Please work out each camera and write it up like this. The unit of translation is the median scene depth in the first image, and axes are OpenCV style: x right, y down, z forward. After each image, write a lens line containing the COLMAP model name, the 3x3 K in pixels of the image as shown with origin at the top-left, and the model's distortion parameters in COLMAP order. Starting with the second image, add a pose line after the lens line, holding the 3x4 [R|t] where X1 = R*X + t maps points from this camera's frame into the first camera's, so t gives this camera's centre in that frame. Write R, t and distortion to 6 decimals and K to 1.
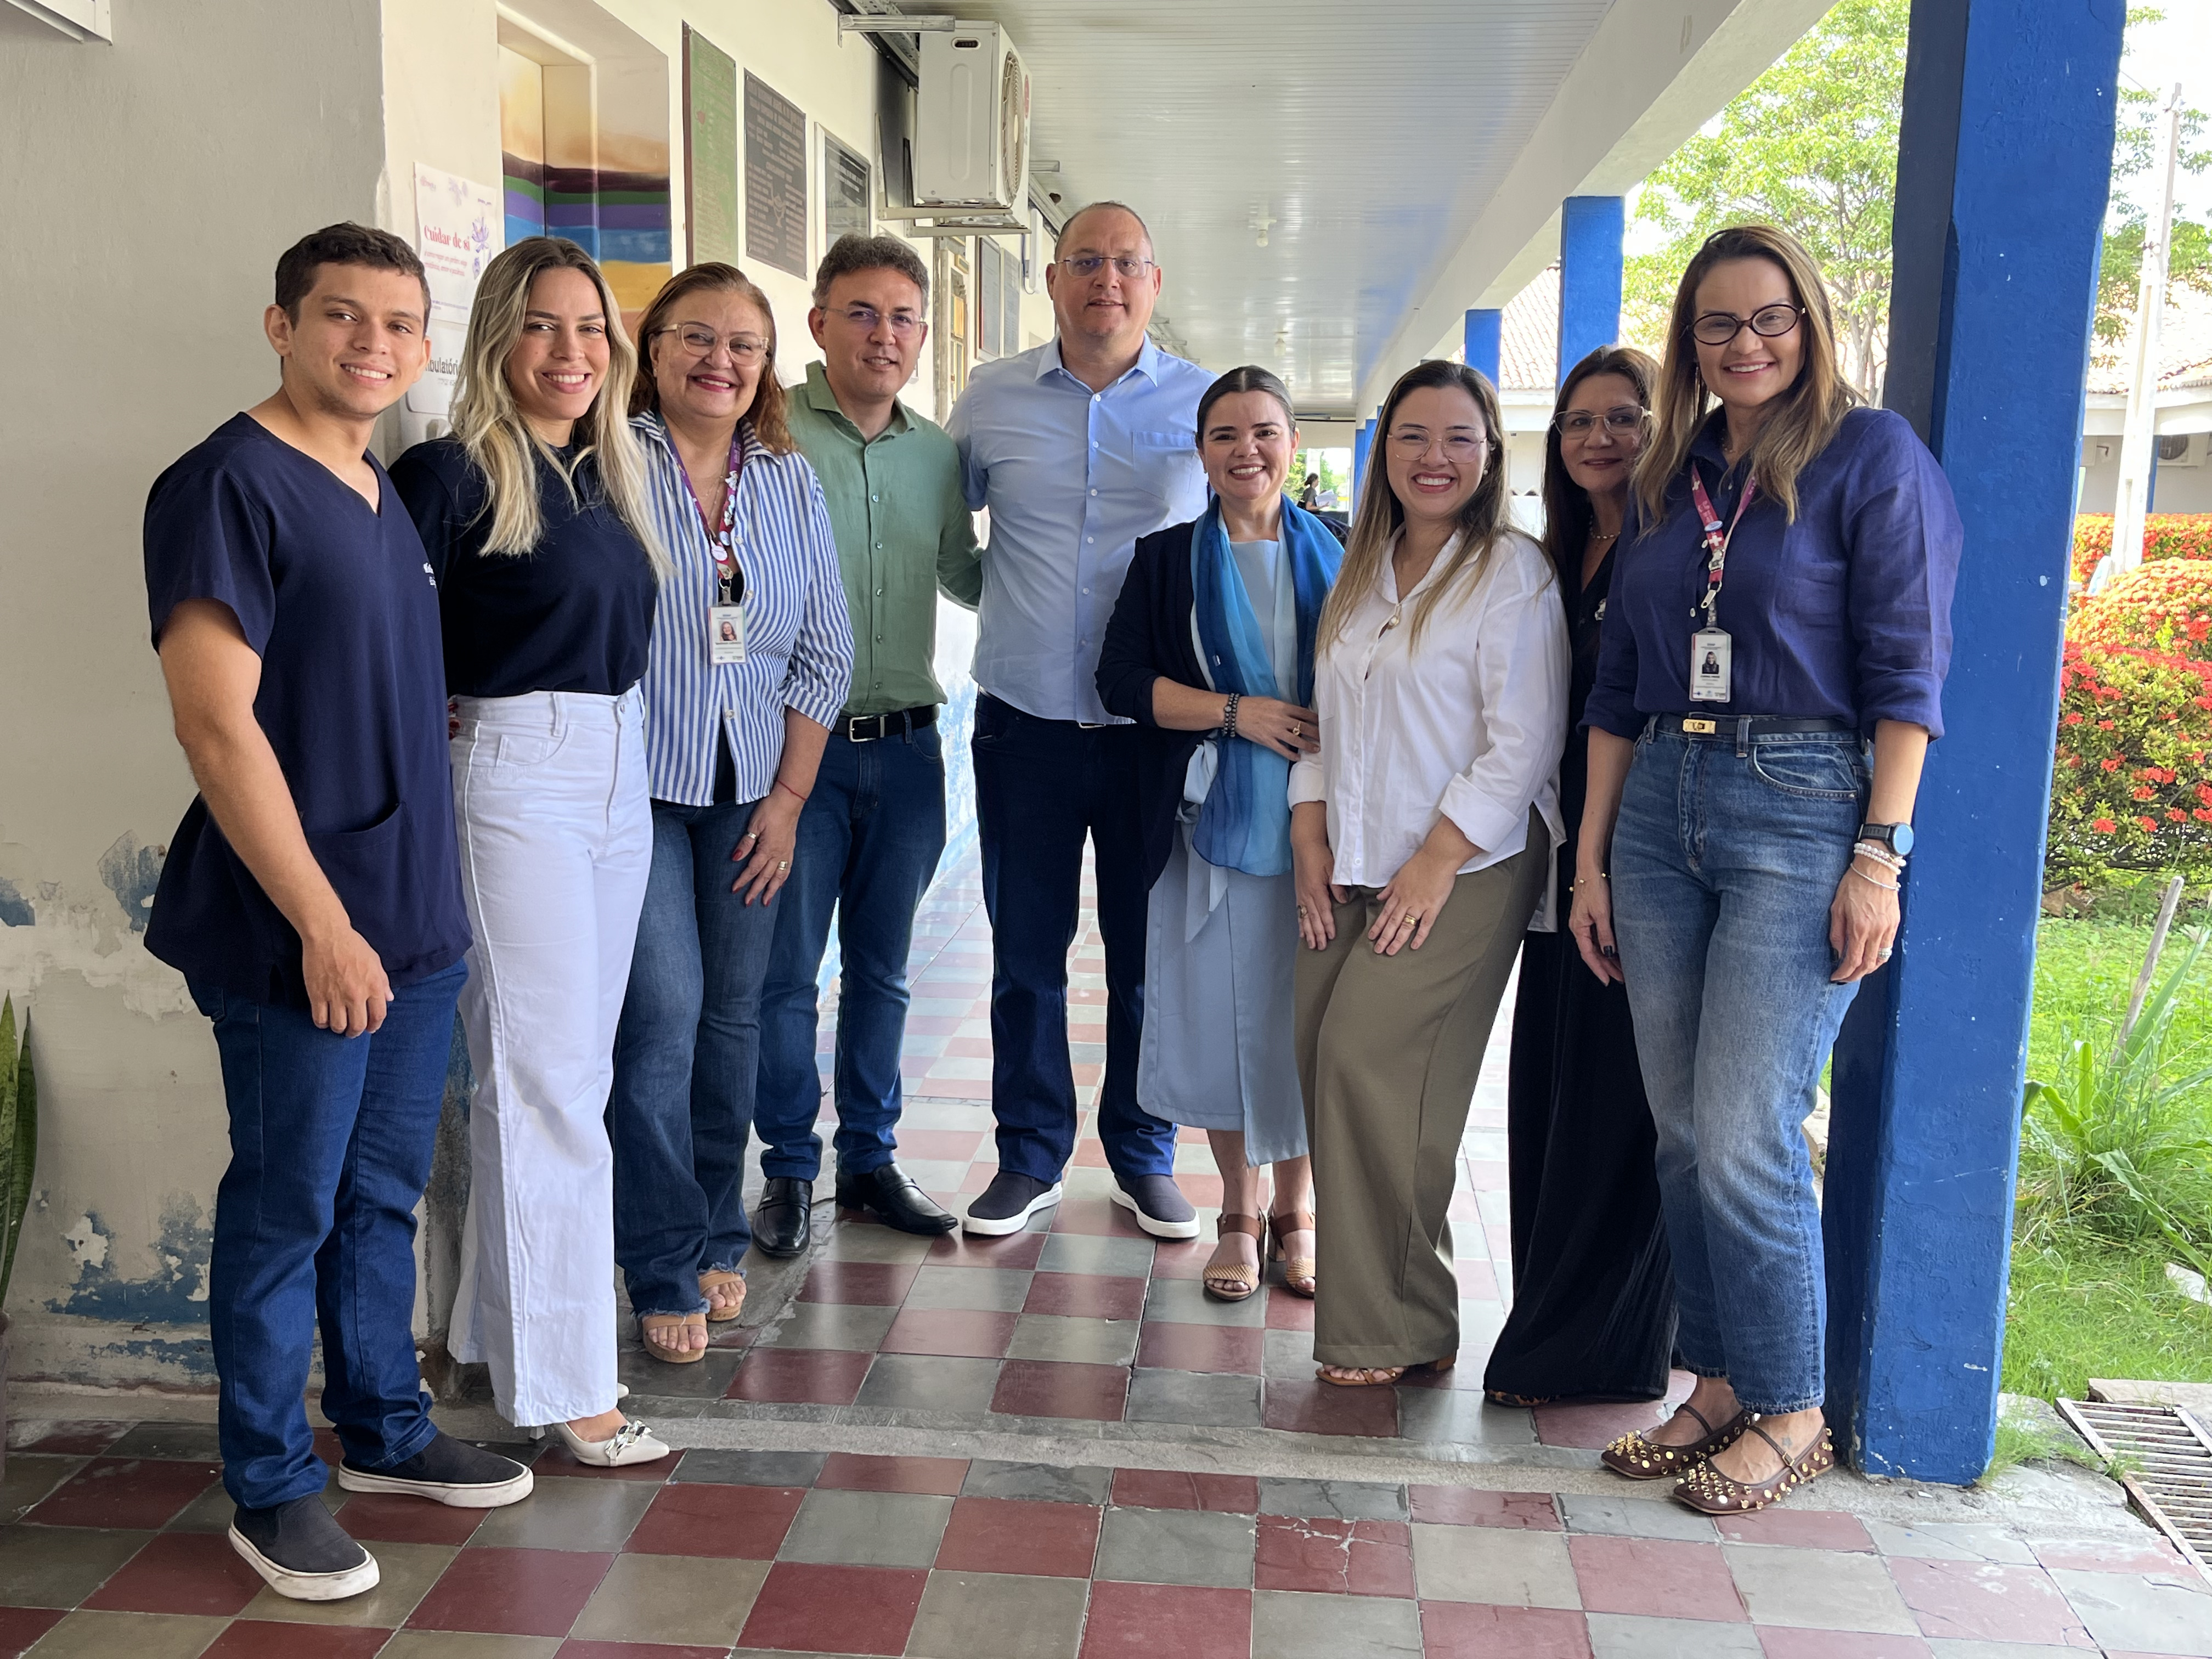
lens RADIAL K [[2175.2, 0, 1106.0], [0, 2175.2, 829.5], [0, 0, 1]] dist [0.013399, 0.023047]
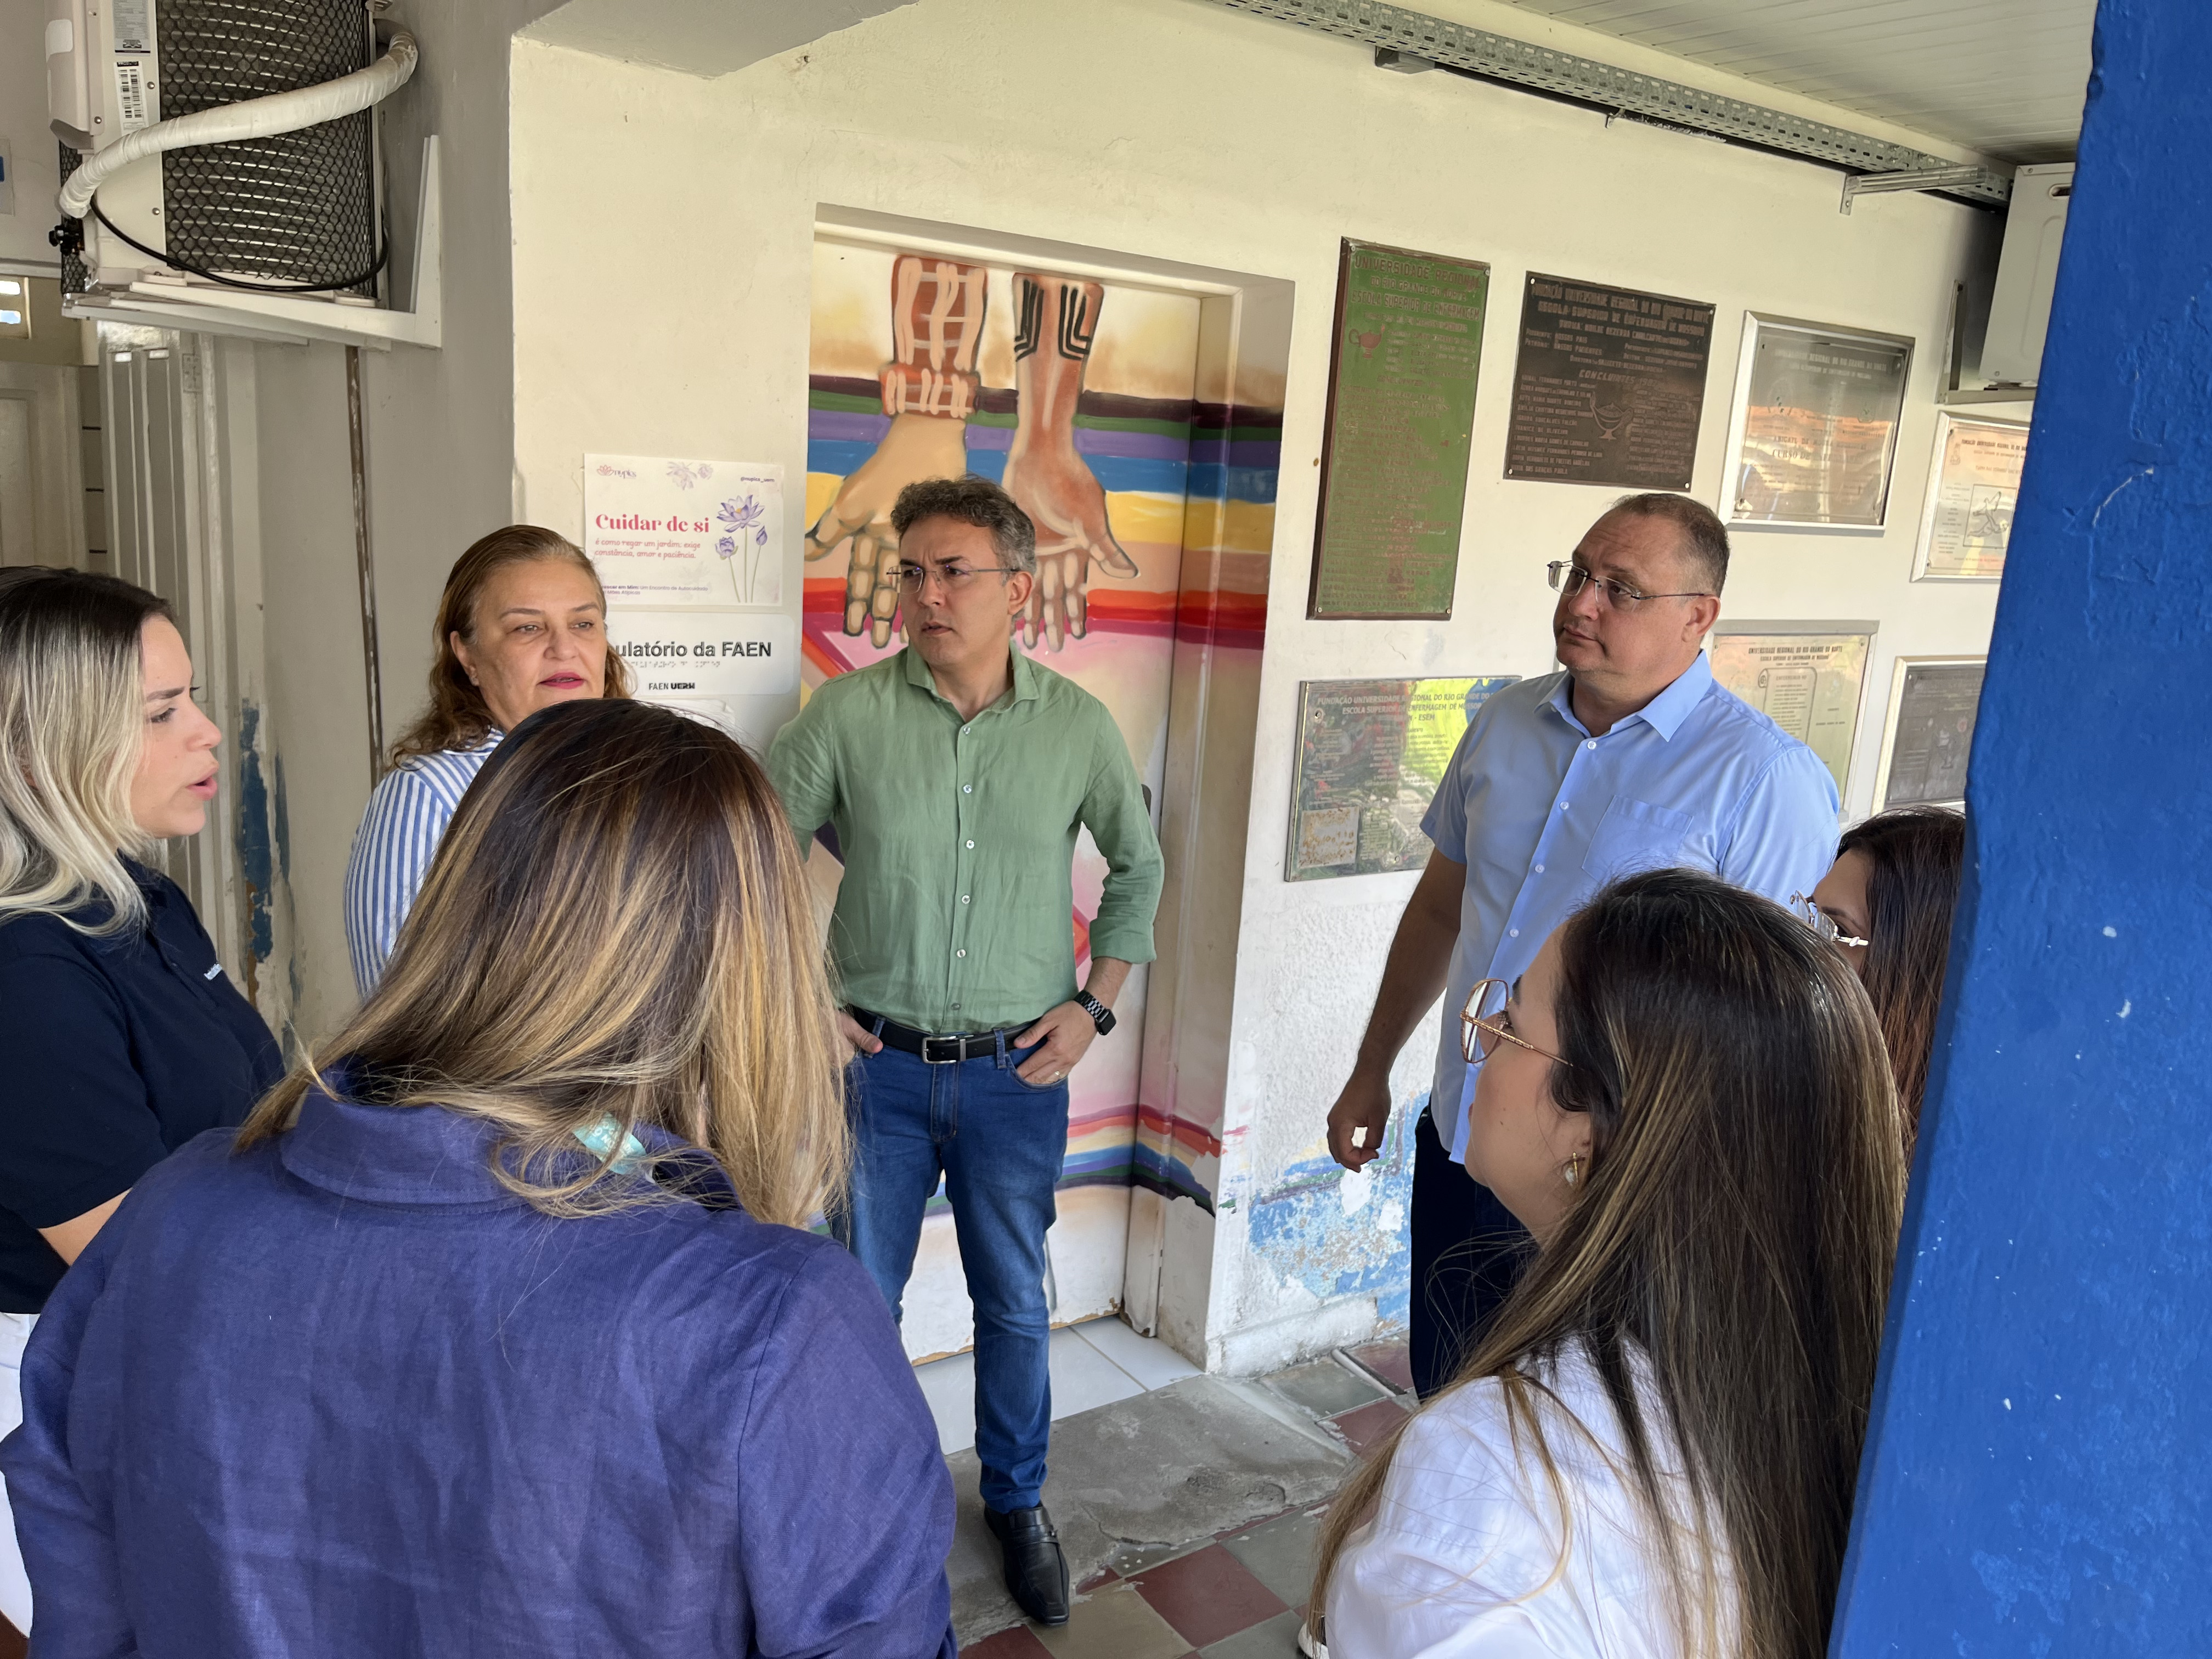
lens RADIAL K [[1647.9, 0, 1121.2], [0, 1647.9, 833.9], [0, 0, 1]] dist [0.050818, -0.063850]
pose [[0.639749, 0.187431, -0.745380, 0.248118], [-0.174215, 0.979930, 0.096885, -0.142387], [0.748579, 0.067874, 0.659562, 0.394038]]
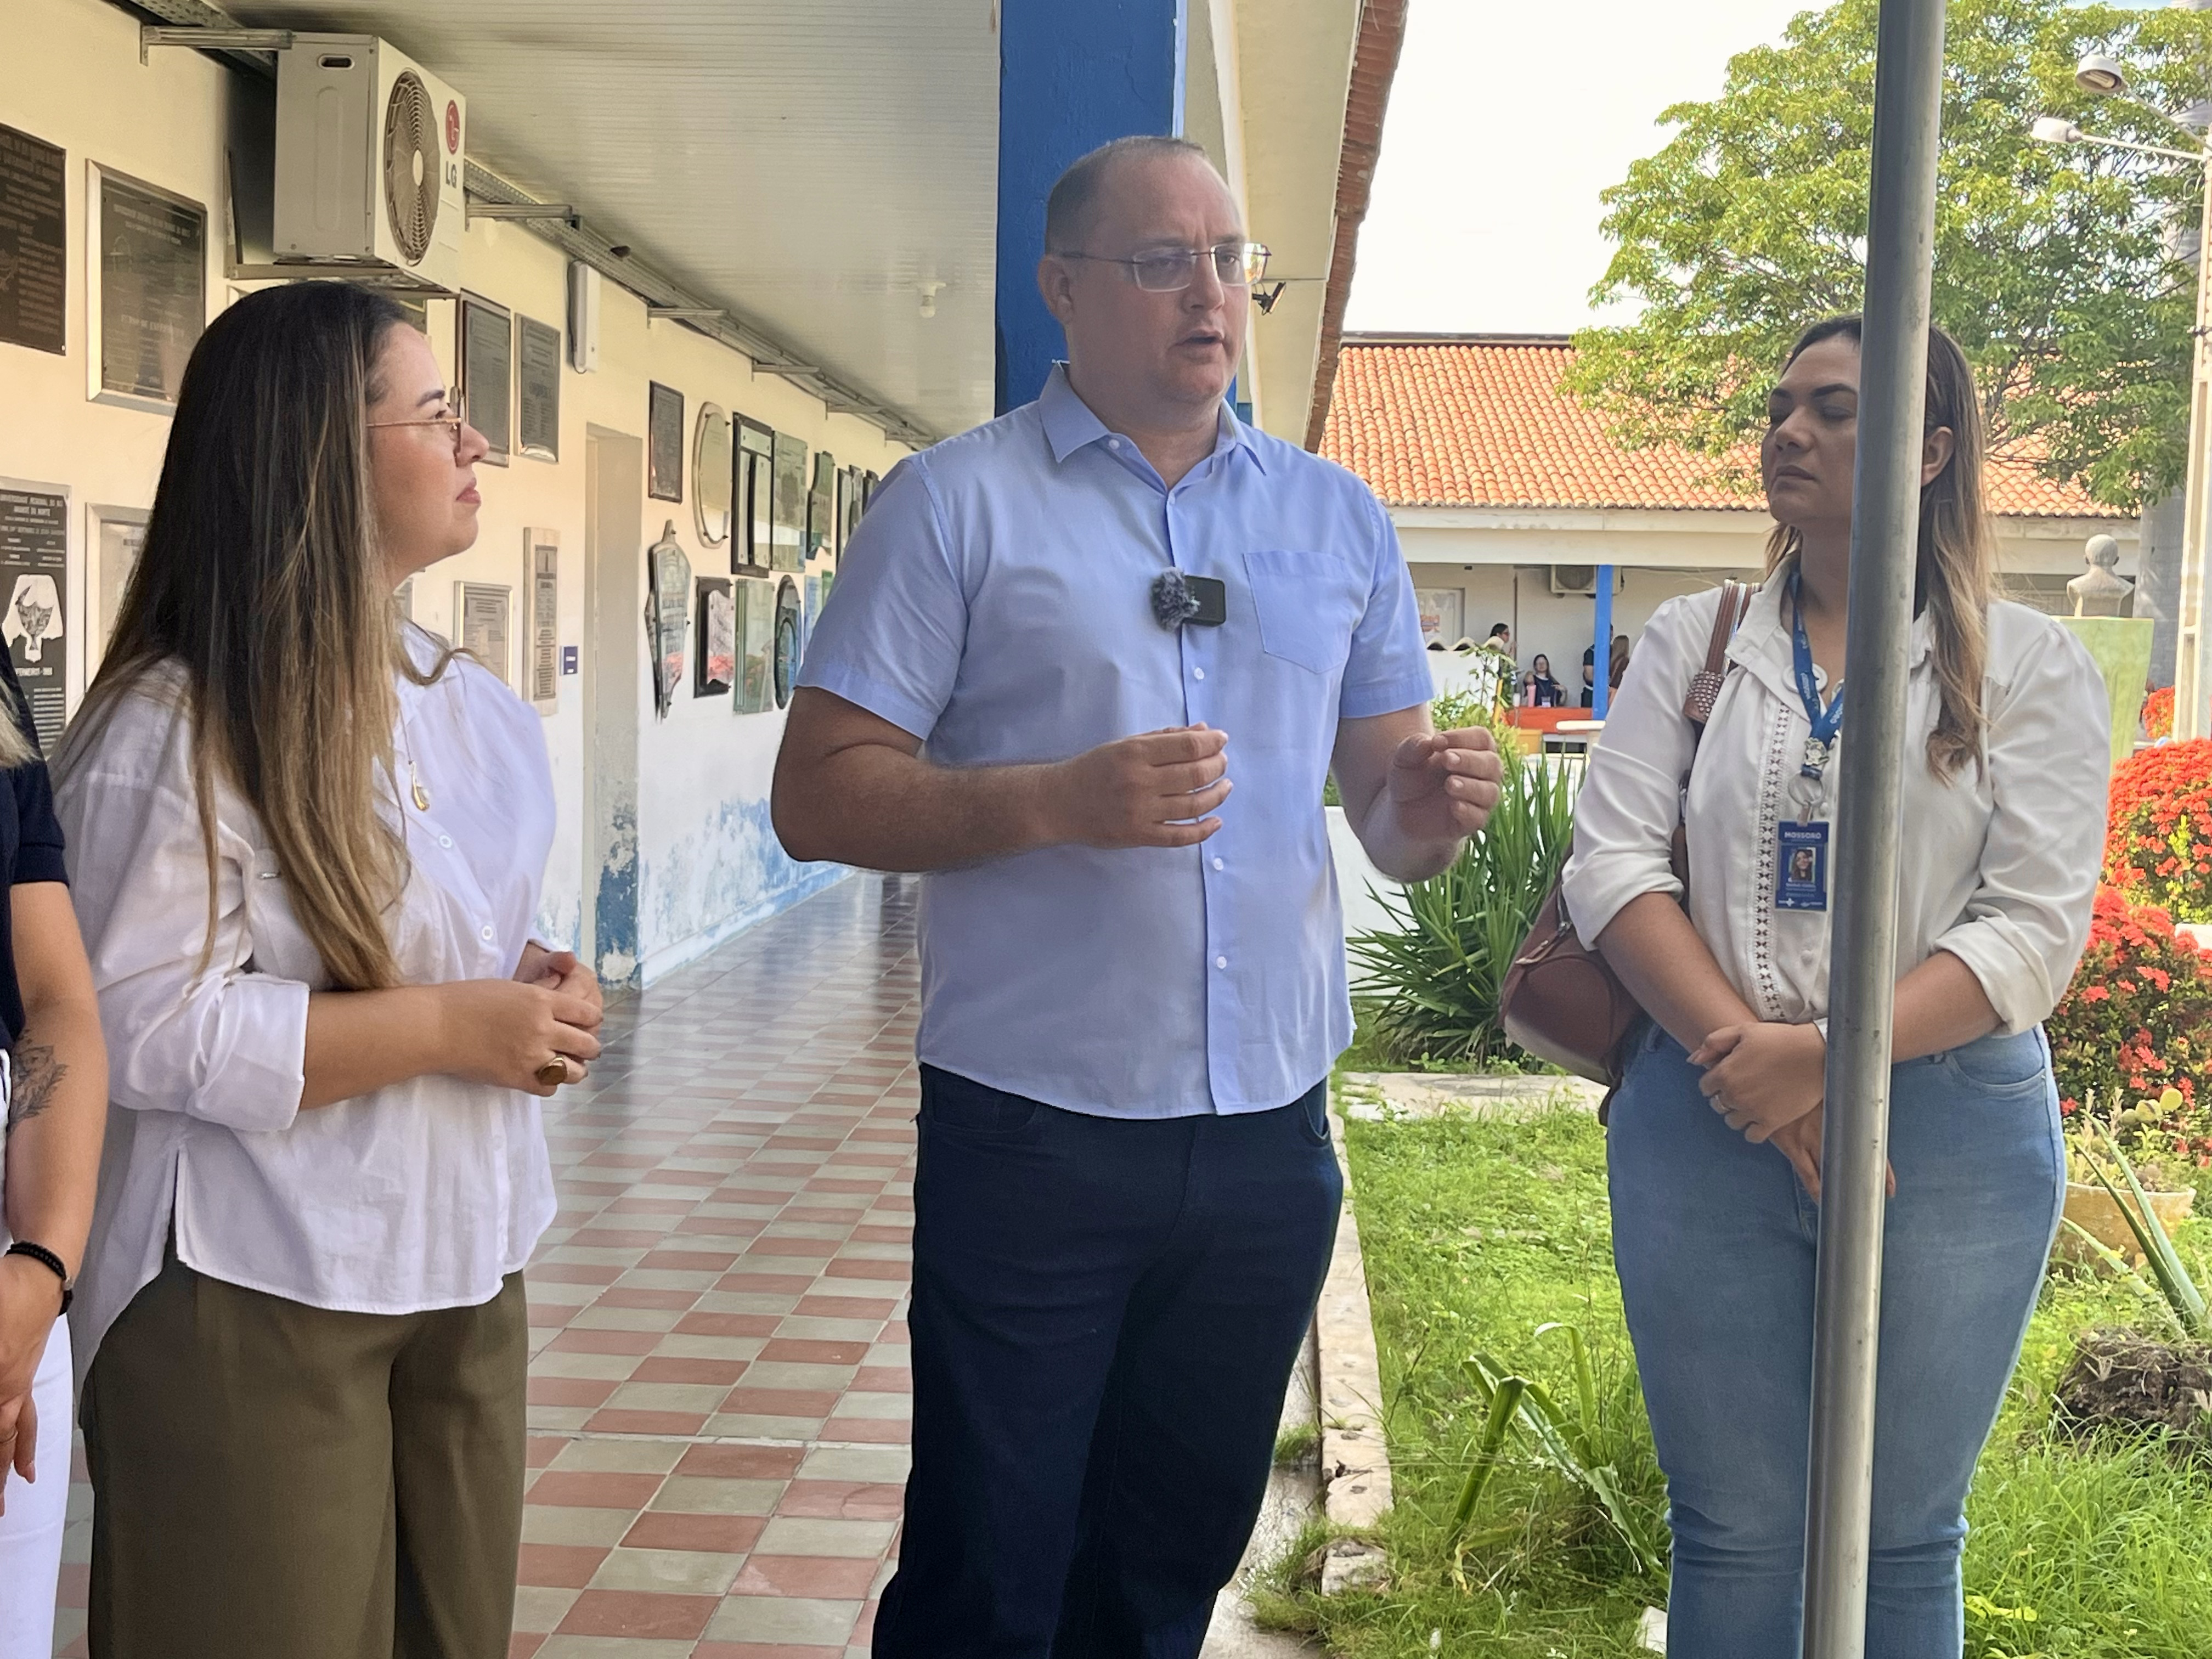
lens RADIAL K [[3040.1, 0, 1098.9], [0, 3040.1, 827.8], [0, 0, 1]] dist [0.141598, -0.485777]
pose [[0.999403, 0.007885, 0.033625, 0.201155], [-0.004726, 0.995654, -0.093015, 0.017955], [-0.034213, 0.092800, 0.995097, -0.096700]]
